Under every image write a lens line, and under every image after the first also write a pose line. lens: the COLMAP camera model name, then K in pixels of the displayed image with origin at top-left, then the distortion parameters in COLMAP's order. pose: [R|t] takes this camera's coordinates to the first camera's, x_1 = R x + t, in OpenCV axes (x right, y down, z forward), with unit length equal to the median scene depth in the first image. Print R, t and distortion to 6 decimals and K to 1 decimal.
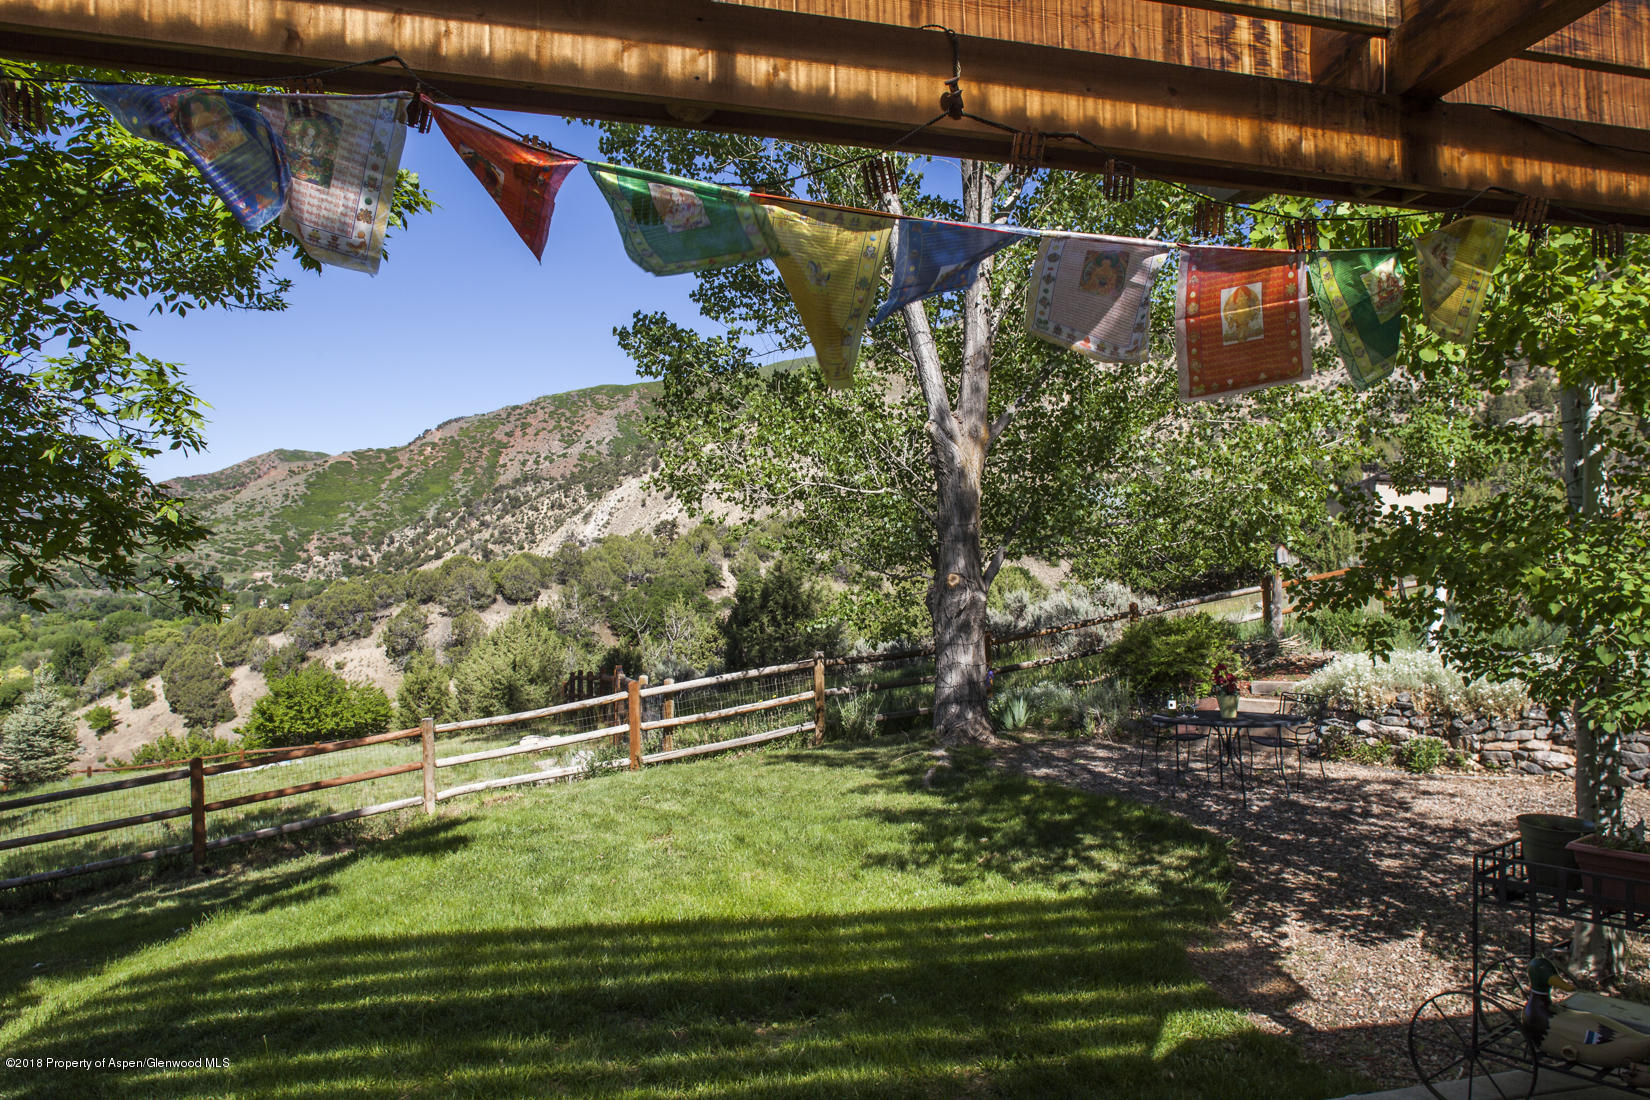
lens RADIAL K [[1129.2, 0, 823.3], [0, 1129.2, 532.6], [0, 0, 1]] dist [-0.037223, 0.002752]
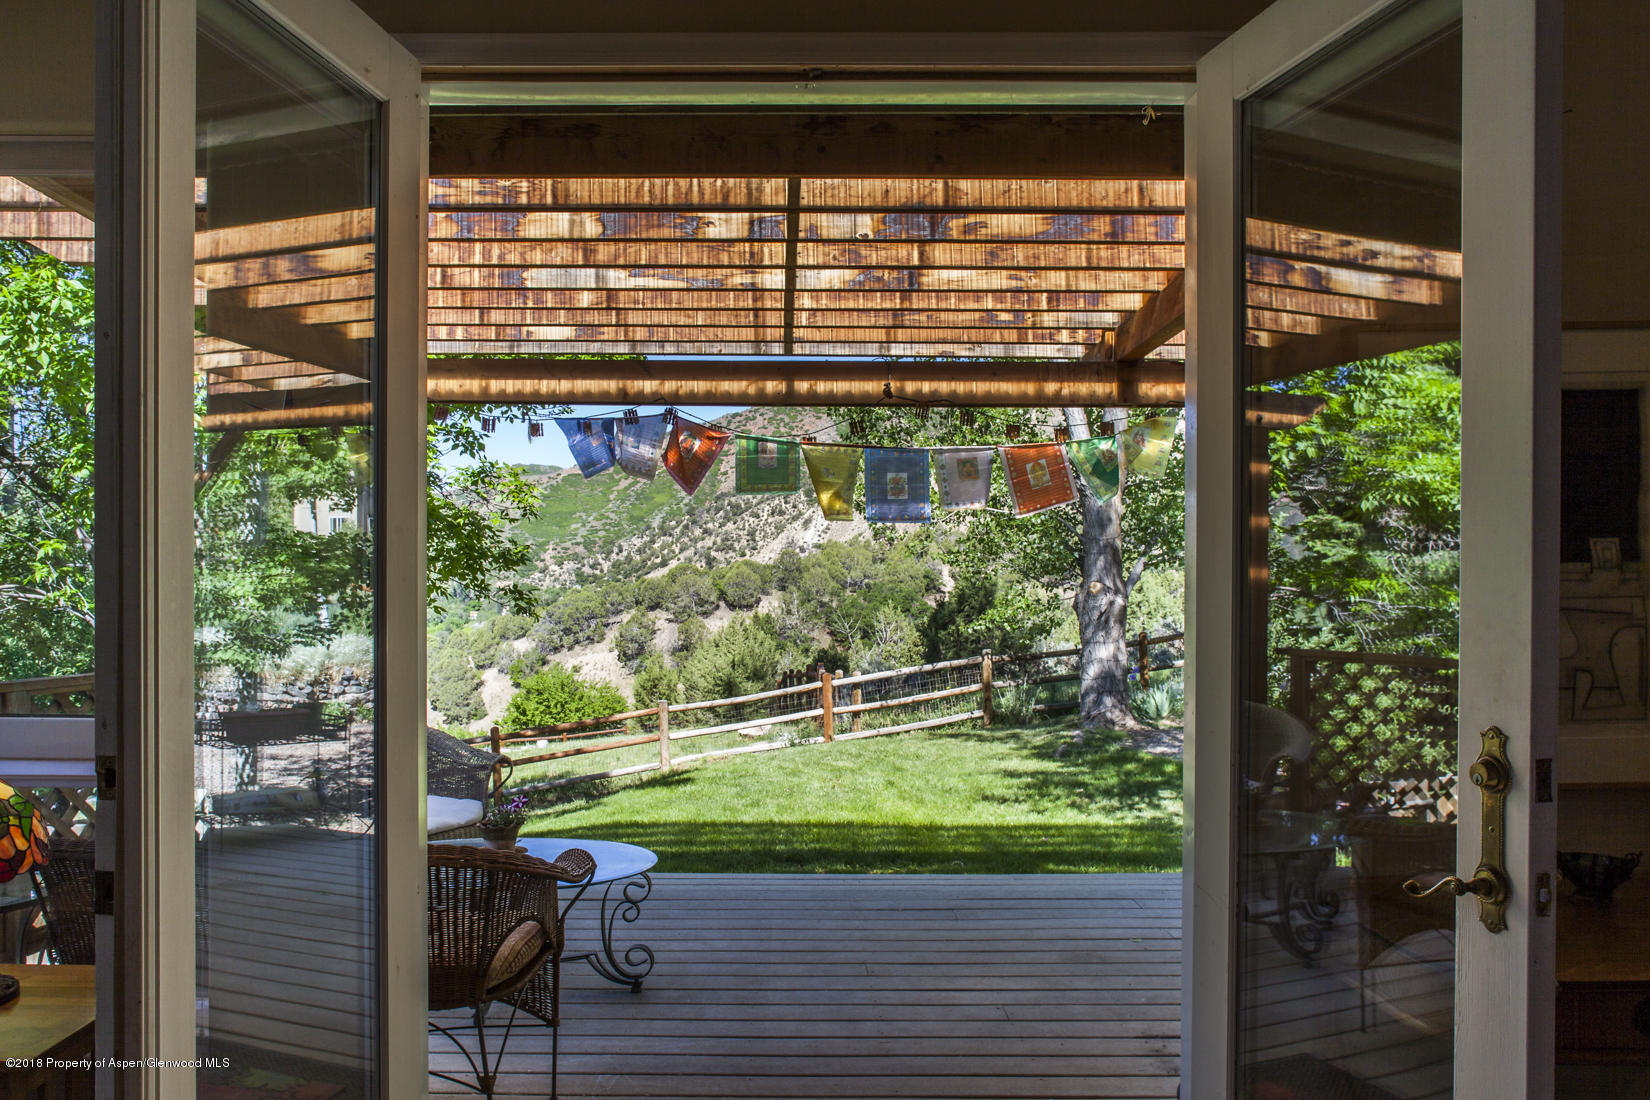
lens RADIAL K [[1129.2, 0, 823.3], [0, 1129.2, 532.6], [0, 0, 1]] dist [-0.037223, 0.002752]
pose [[0.981930, -0.015662, -0.188593, 0.068198], [0.014743, 0.999872, -0.006276, -0.012152], [0.188667, 0.003382, 0.982035, -0.216202]]
